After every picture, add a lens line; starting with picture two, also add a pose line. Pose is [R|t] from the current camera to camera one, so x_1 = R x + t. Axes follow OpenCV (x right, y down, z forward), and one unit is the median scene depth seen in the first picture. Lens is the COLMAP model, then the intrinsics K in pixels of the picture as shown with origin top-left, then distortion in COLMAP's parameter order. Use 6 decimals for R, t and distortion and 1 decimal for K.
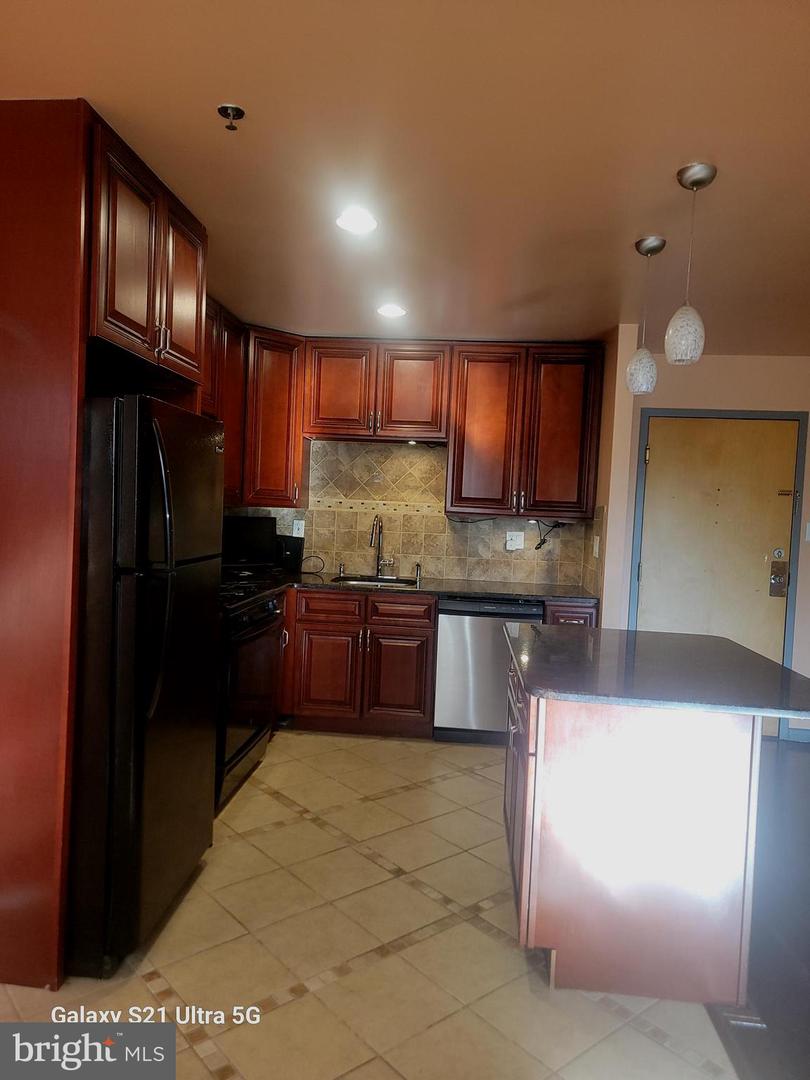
lens RADIAL K [[745.1, 0, 403.4], [0, 745.1, 540.4], [0, 0, 1]] dist [0.029894, 0.000465]
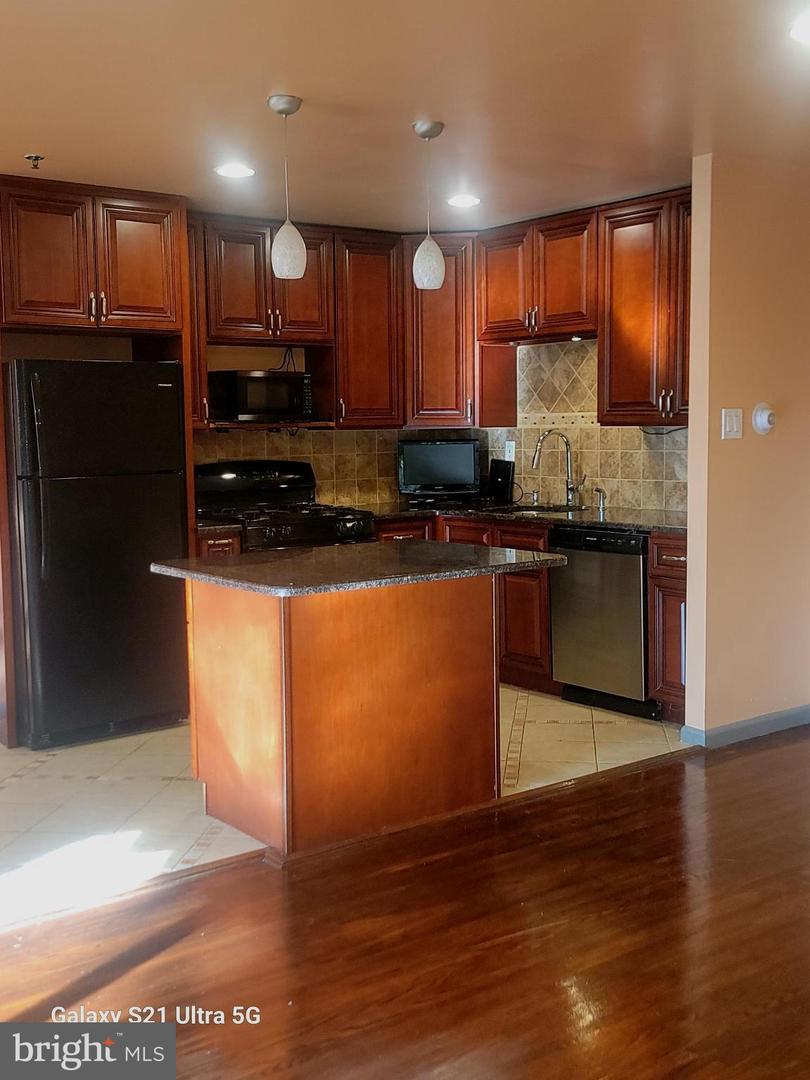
lens RADIAL K [[1220.6, 0, 404.5], [0, 1220.6, 540.6], [0, 0, 1]] dist [0.030347, 0.000000]
pose [[0.670854, 0.016560, -0.741404, 0.825468], [0.009562, 0.999474, 0.030977, 0.042529], [0.741528, -0.027870, 0.670343, -0.030837]]
